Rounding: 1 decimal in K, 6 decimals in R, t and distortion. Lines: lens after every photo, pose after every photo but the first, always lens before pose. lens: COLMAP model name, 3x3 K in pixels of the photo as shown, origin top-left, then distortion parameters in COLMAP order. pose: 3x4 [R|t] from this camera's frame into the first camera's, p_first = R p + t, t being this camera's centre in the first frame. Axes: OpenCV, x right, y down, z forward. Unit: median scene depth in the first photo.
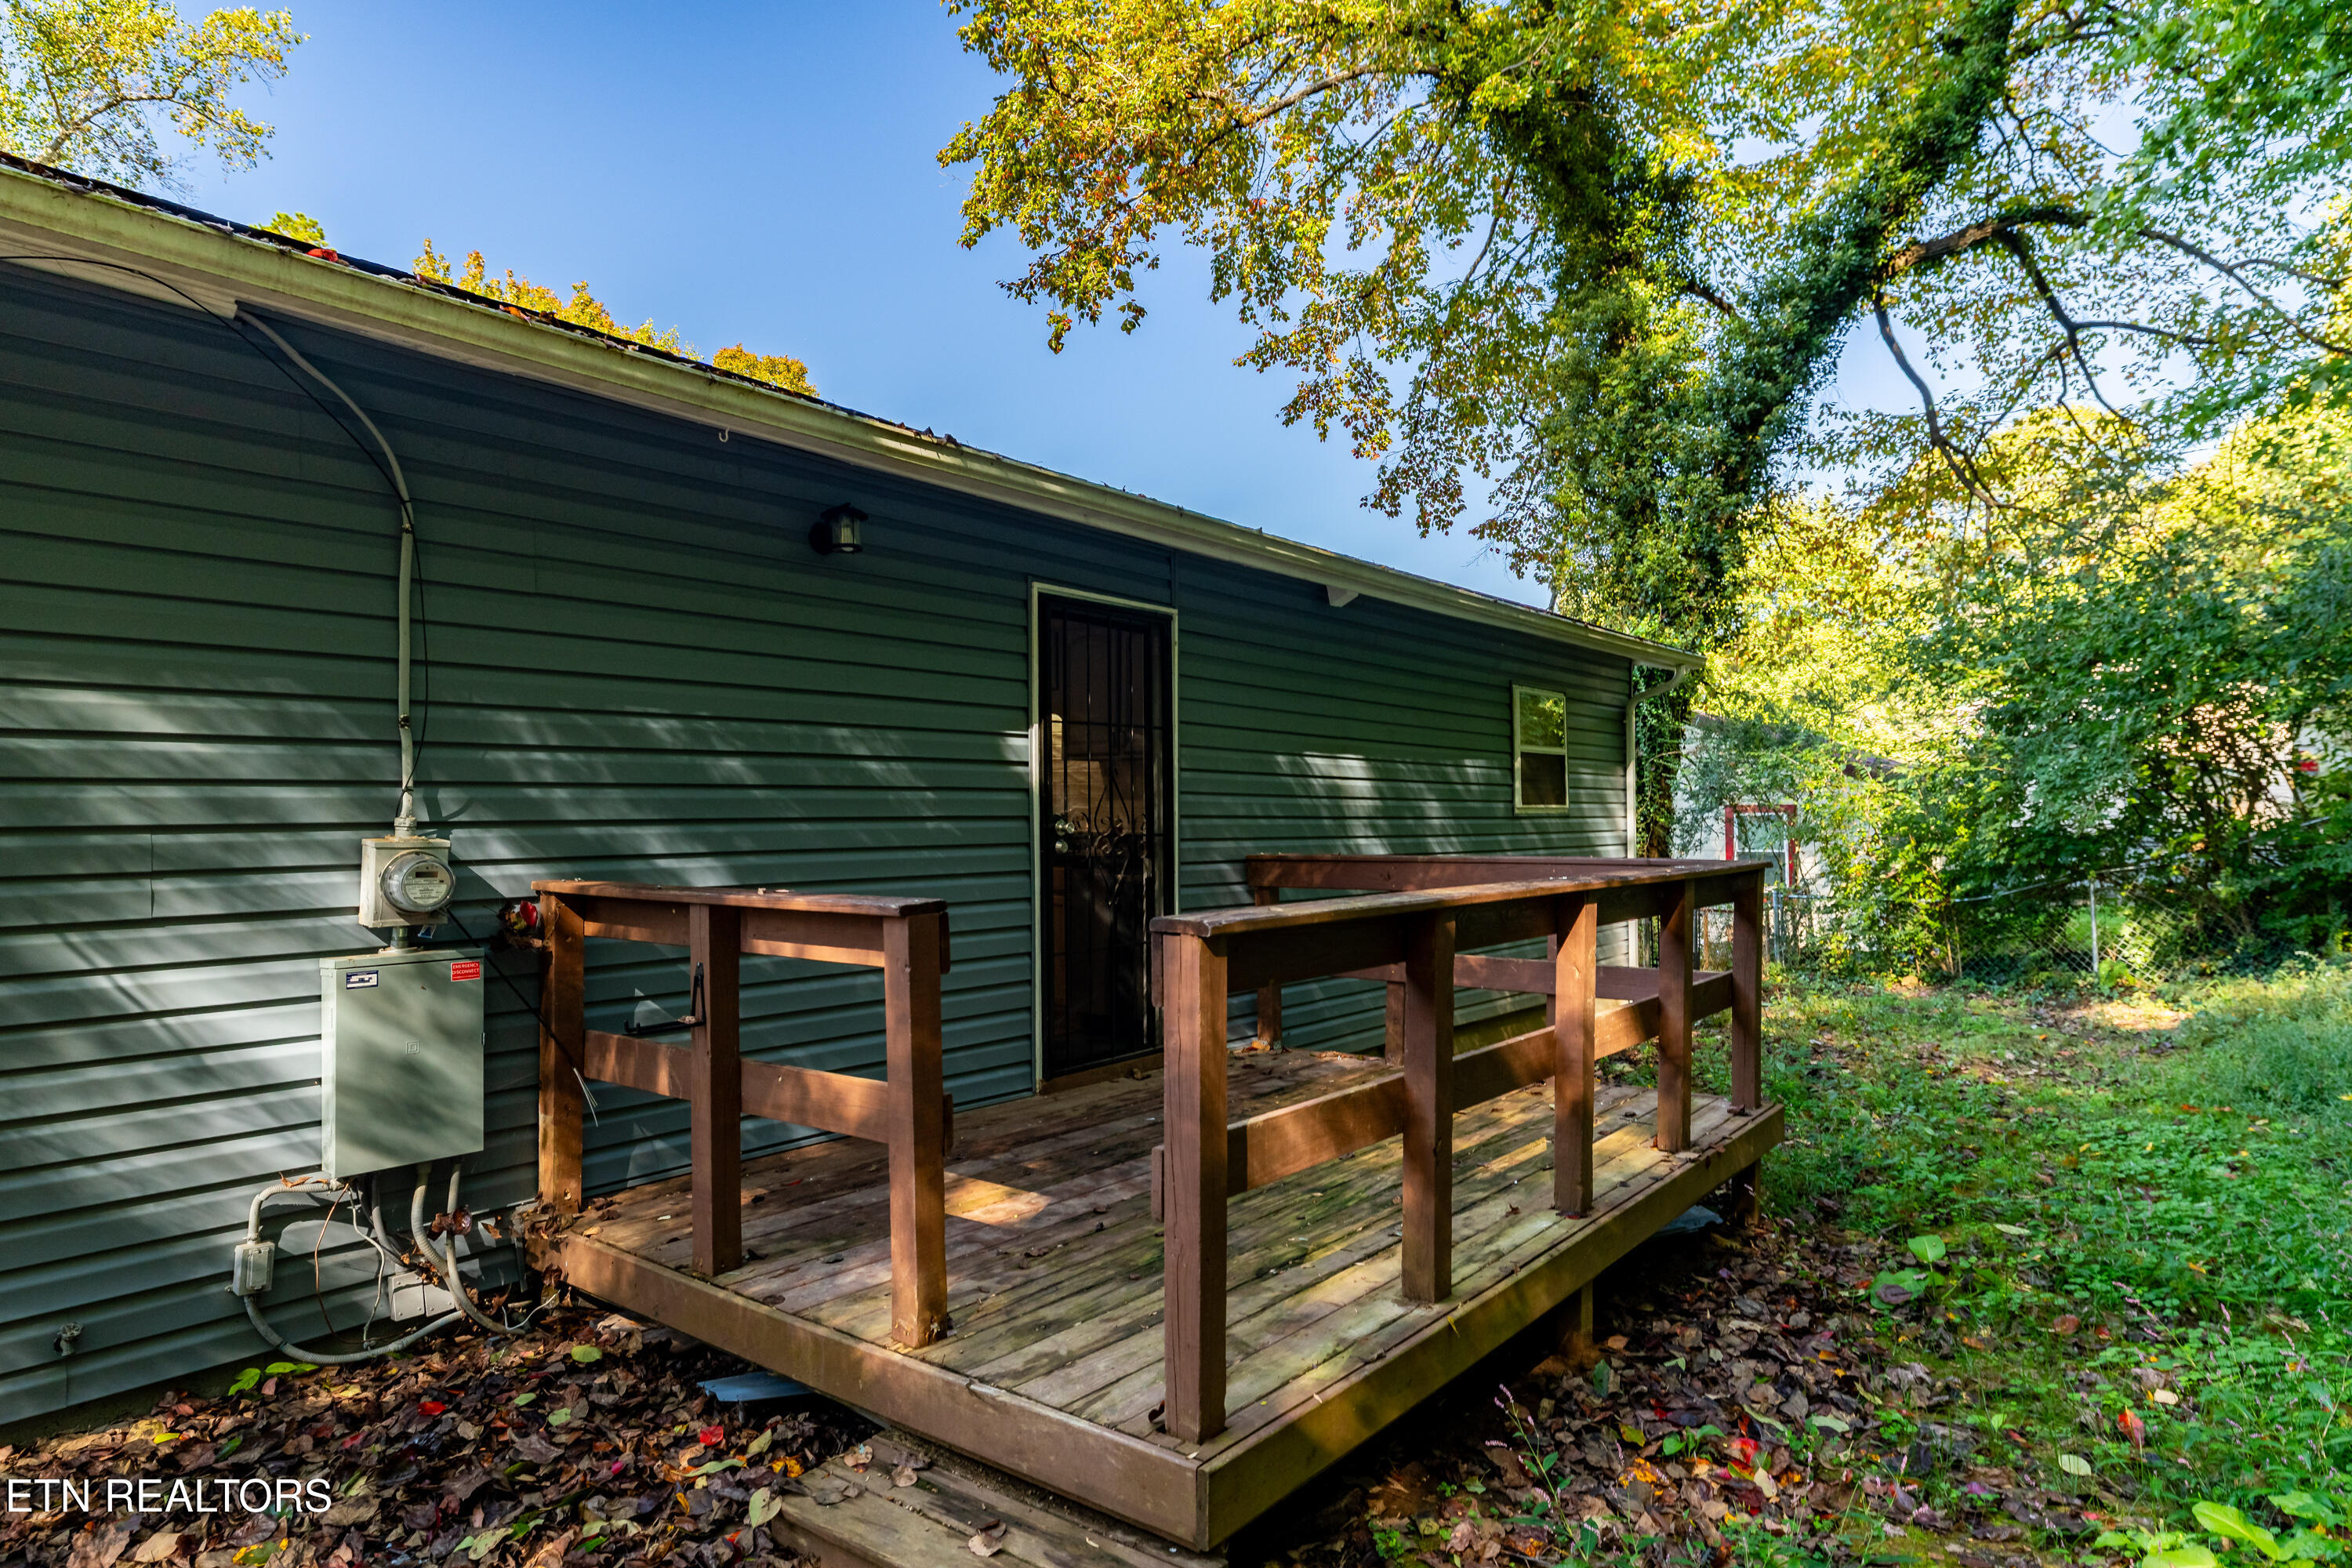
lens RADIAL K [[1332.5, 0, 1174.6], [0, 1332.5, 795.4], [0, 0, 1]] dist [-0.002615, -0.001368]
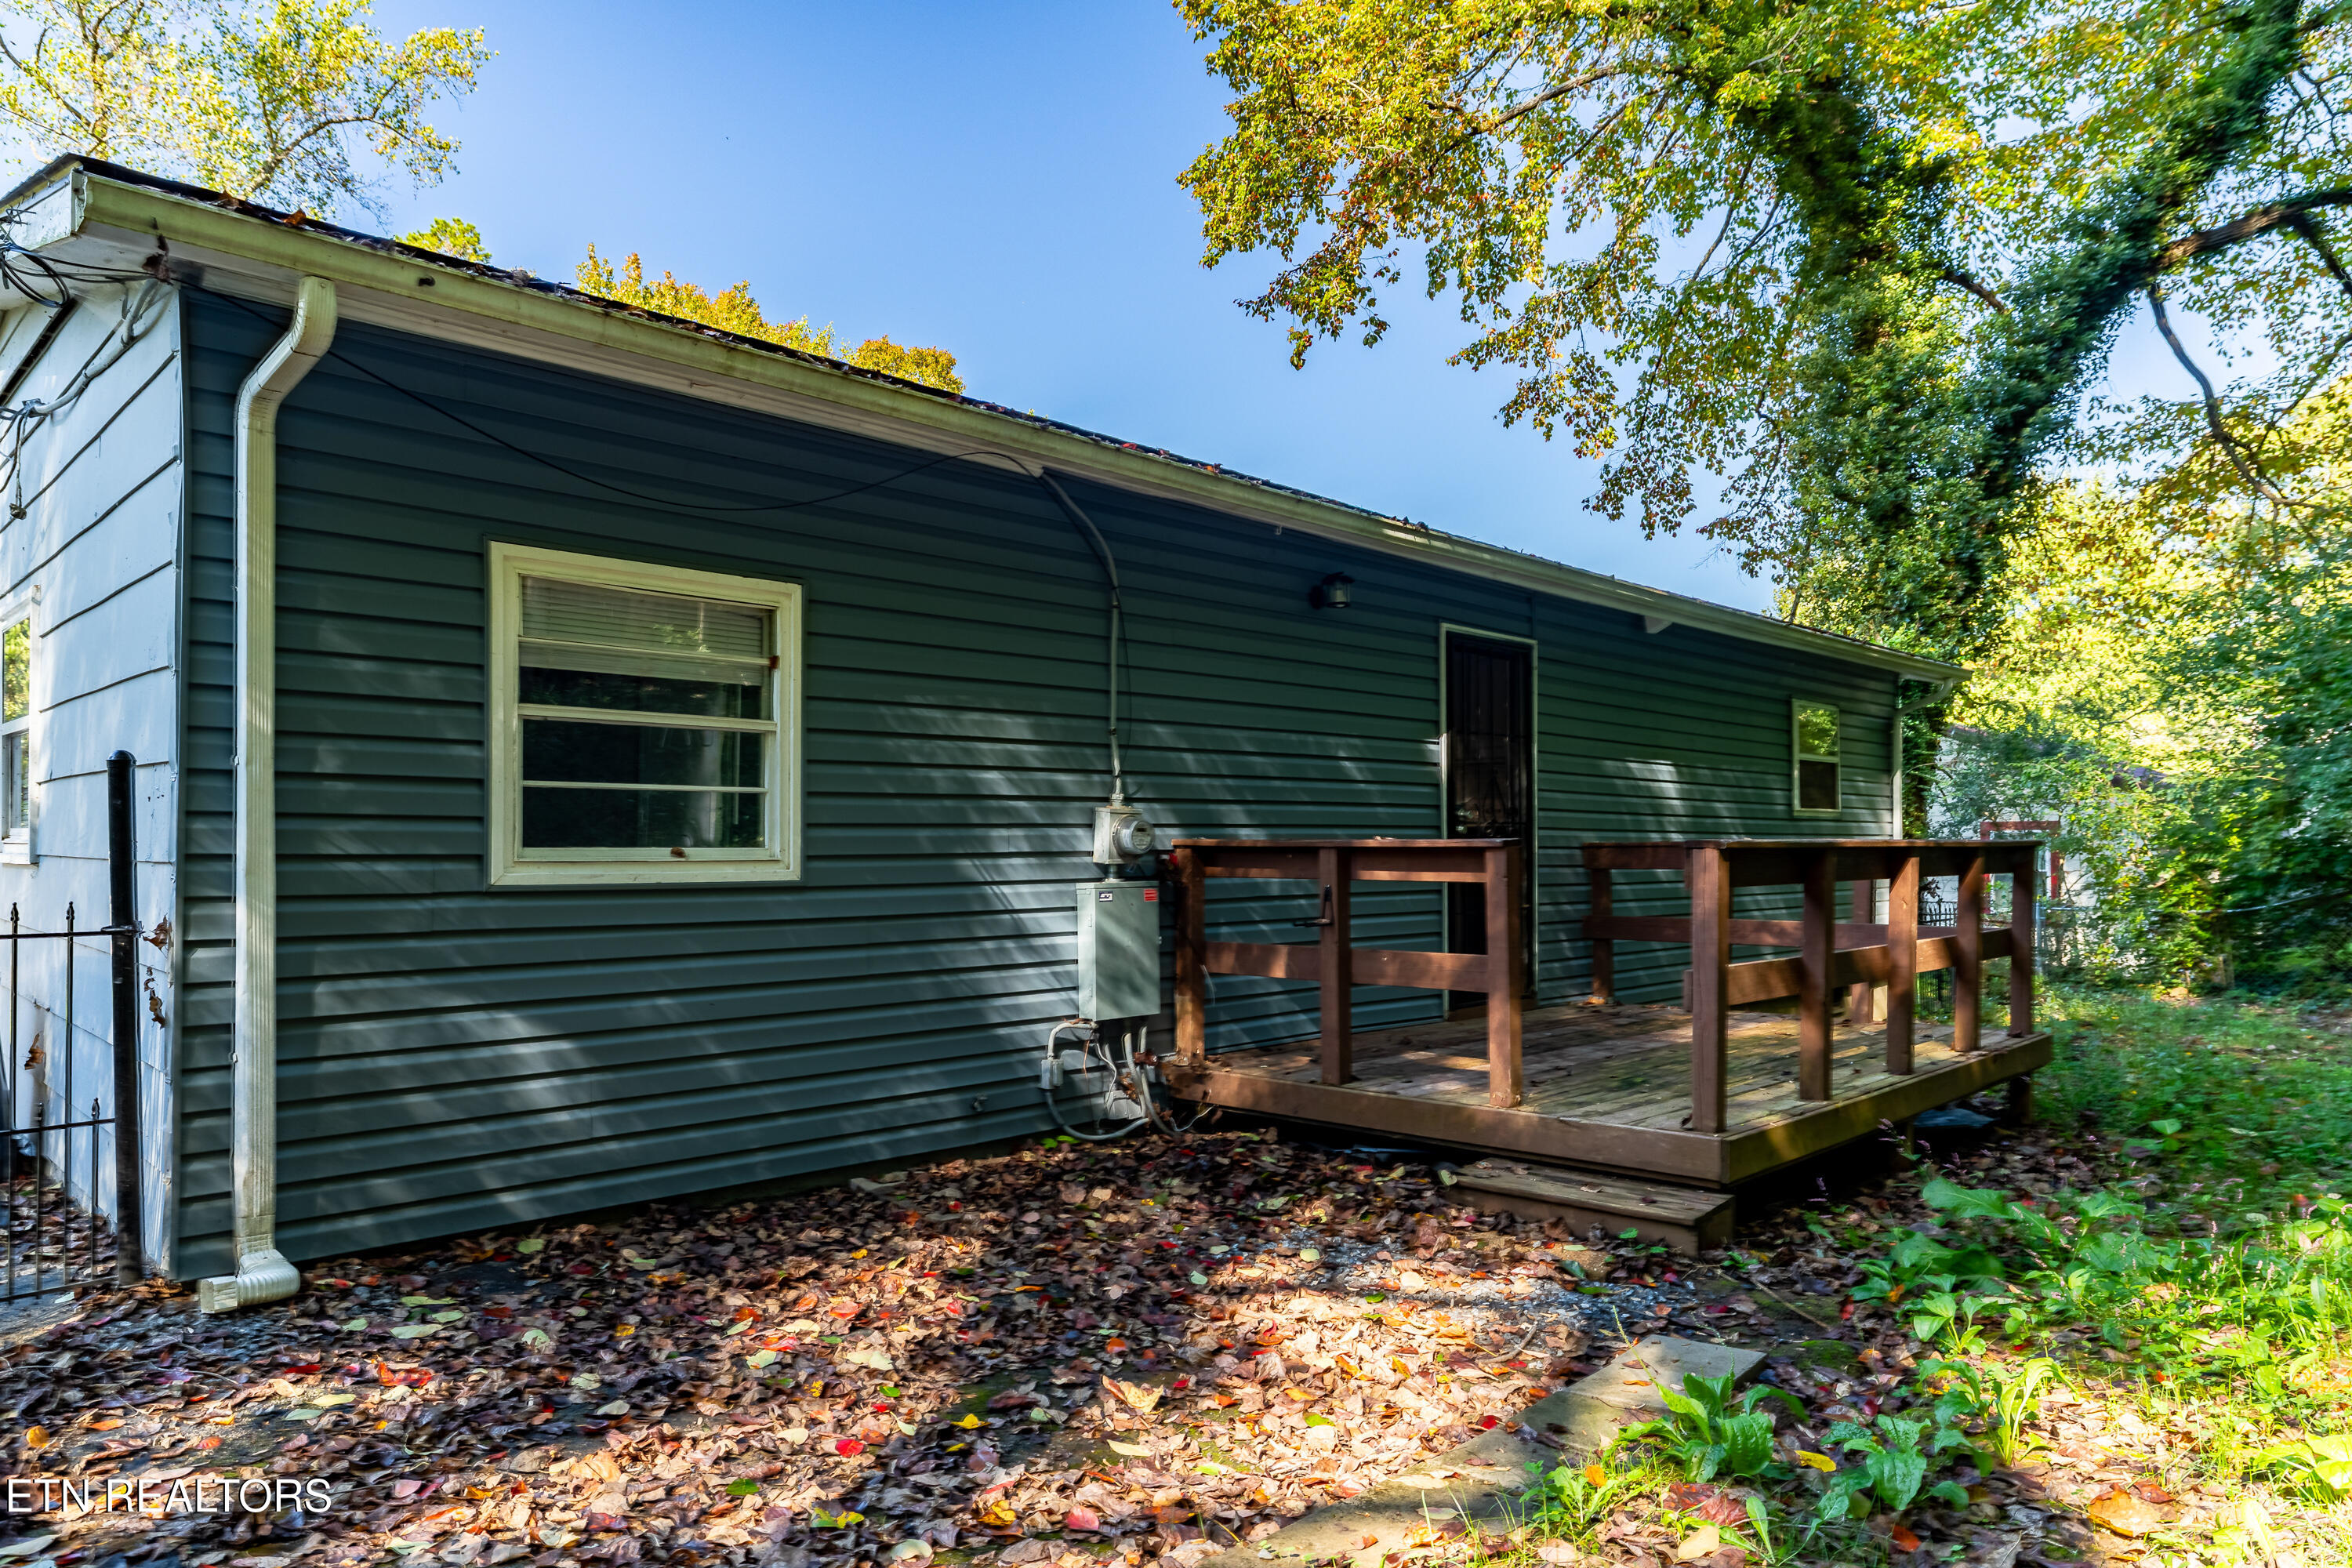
lens RADIAL K [[1469.4, 0, 1203.4], [0, 1469.4, 831.7], [0, 0, 1]] dist [-0.005347, -0.002648]
pose [[0.995844, 0.003214, -0.091024, -0.059772], [-0.002352, 0.999951, 0.009581, 0.008014], [0.091050, -0.009327, 0.995803, -0.124797]]
